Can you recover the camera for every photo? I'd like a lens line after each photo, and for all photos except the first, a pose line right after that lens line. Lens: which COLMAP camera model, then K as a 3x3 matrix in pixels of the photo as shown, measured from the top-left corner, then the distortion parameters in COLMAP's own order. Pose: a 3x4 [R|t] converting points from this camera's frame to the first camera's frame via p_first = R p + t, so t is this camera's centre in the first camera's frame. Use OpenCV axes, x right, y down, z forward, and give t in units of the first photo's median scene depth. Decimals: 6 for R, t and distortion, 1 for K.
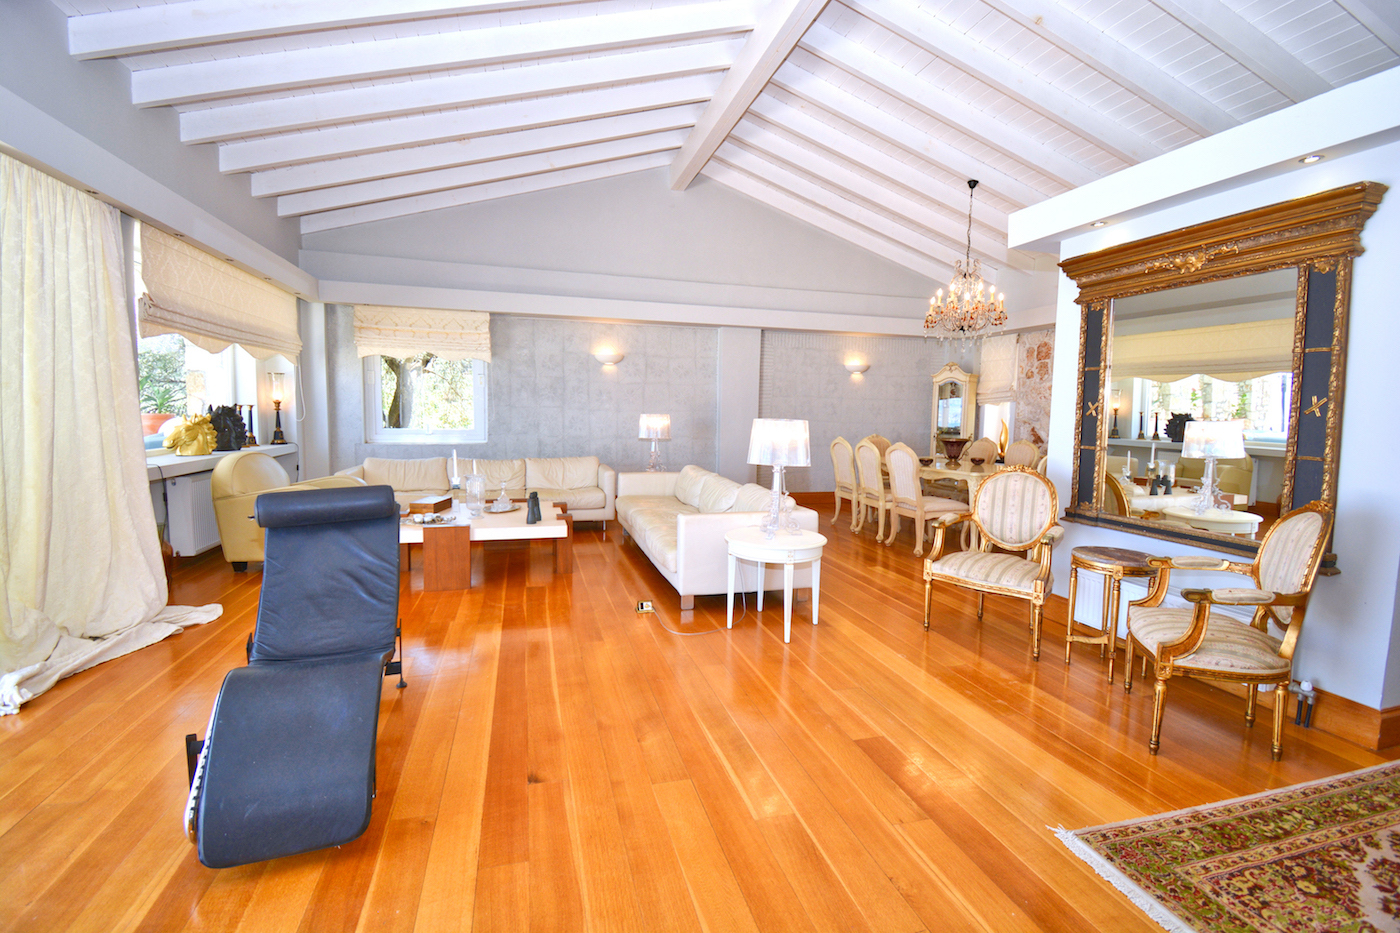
lens RADIAL K [[620.4, 0, 697.2], [0, 620.4, 468.3], [0, 0, 1]] dist [0.008836, -0.019053]
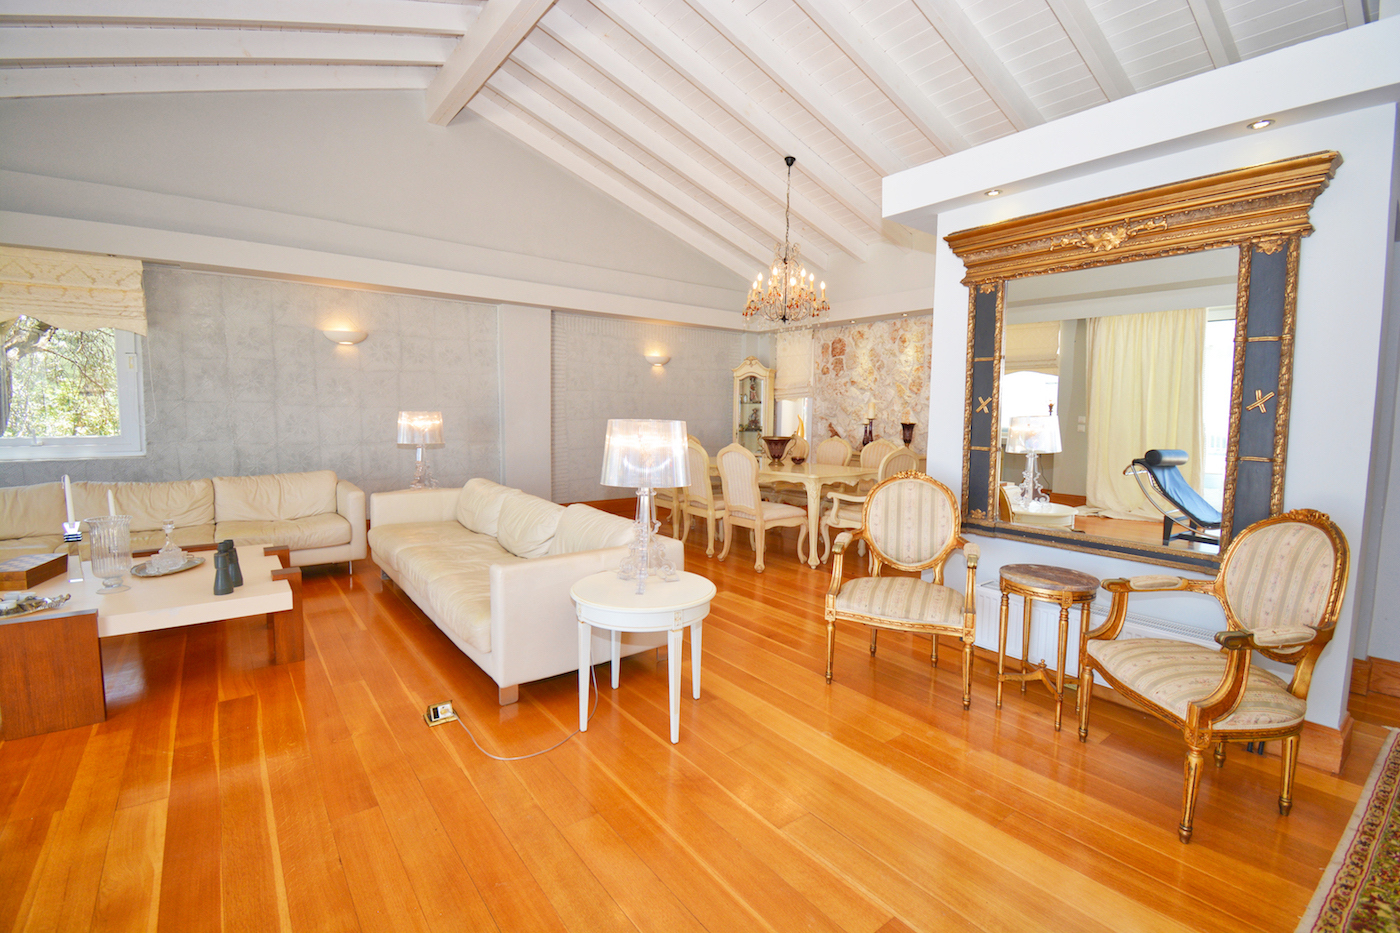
lens RADIAL K [[620.4, 0, 700.0], [0, 620.4, 466.4], [0, 0, 1]] dist [0.008836, -0.019053]
pose [[0.925759, -0.037313, 0.376268, -0.053128], [0.035894, 0.999297, 0.010783, -0.022732], [-0.376406, 0.003523, 0.926448, 0.236234]]
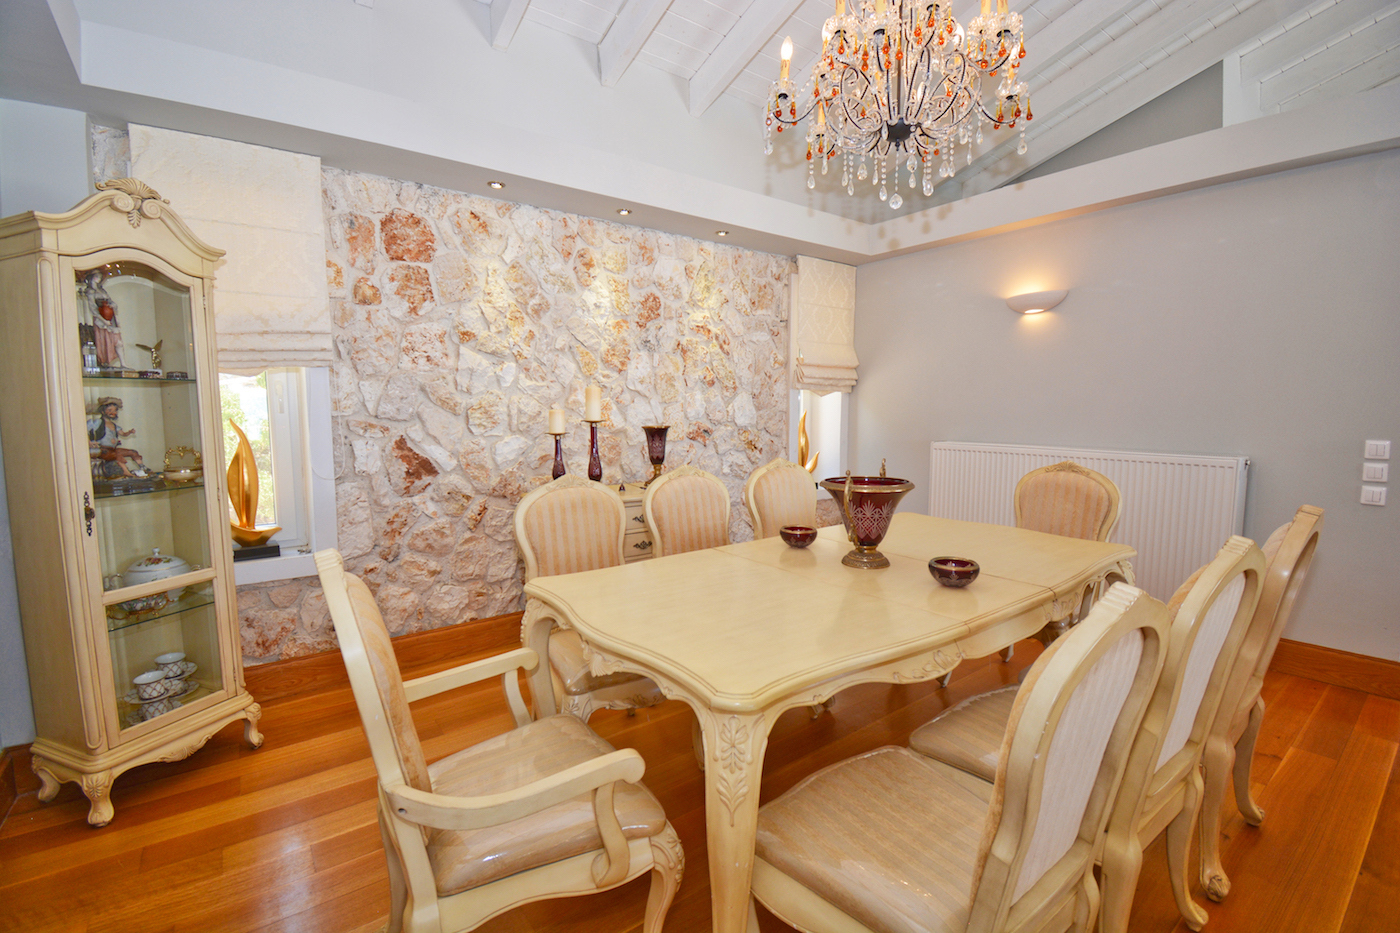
lens RADIAL K [[620.4, 0, 692.2], [0, 620.4, 468.9], [0, 0, 1]] dist [0.008836, -0.019053]
pose [[-0.364309, -0.119608, 0.923565, 0.193946], [0.076091, 0.984579, 0.157525, -0.146676], [-0.928165, 0.127663, -0.349589, 1.518539]]
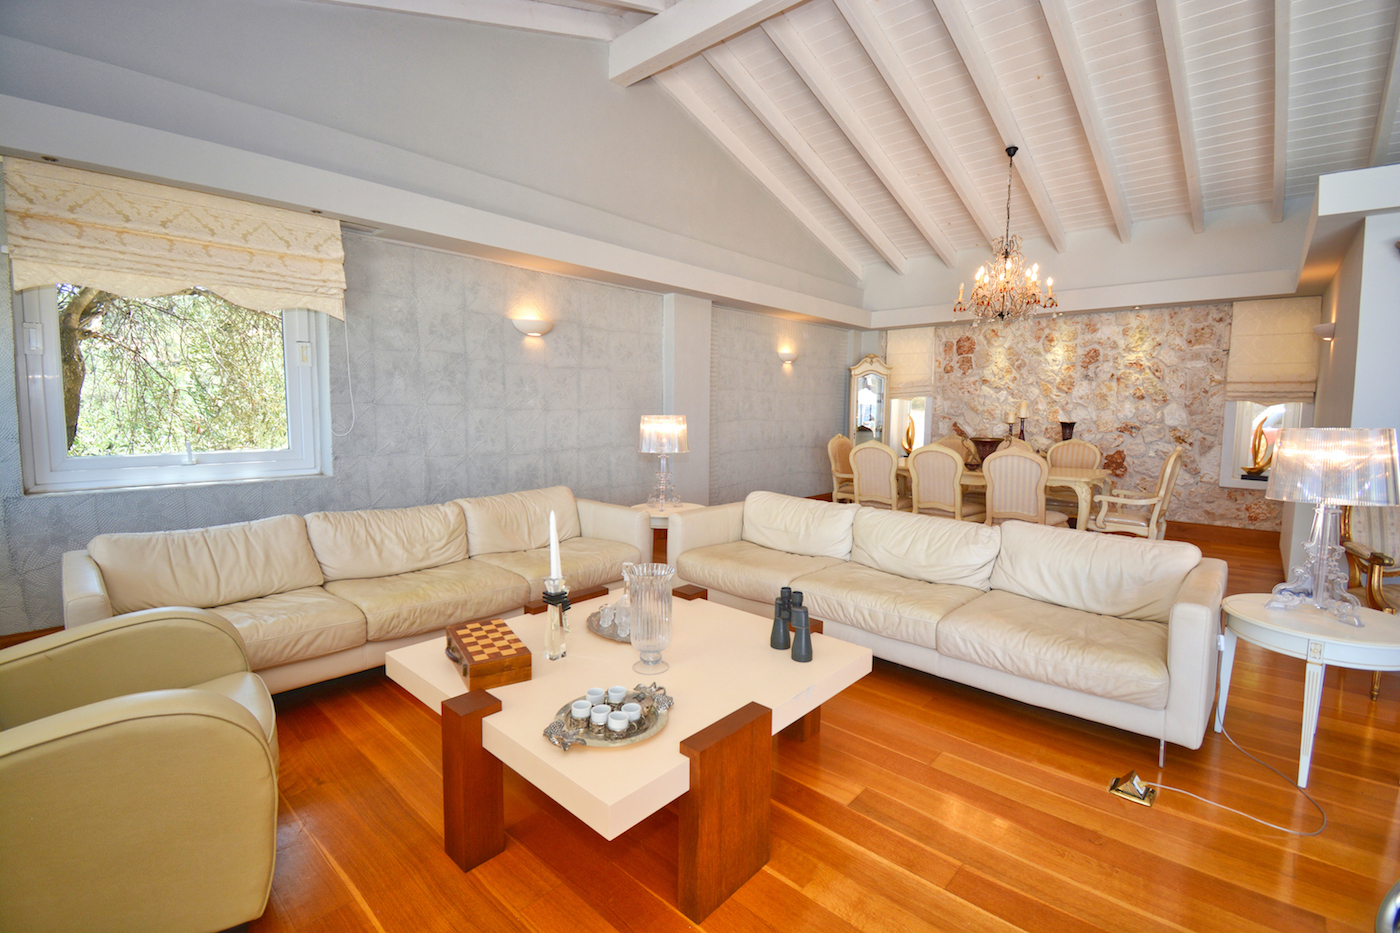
lens RADIAL K [[620.4, 0, 698.2], [0, 620.4, 466.8], [0, 0, 1]] dist [0.008836, -0.019053]
pose [[0.850902, -0.057703, 0.522146, -0.512178], [0.053851, 0.998294, 0.022567, -0.062414], [-0.522557, 0.008916, 0.852558, 0.582037]]
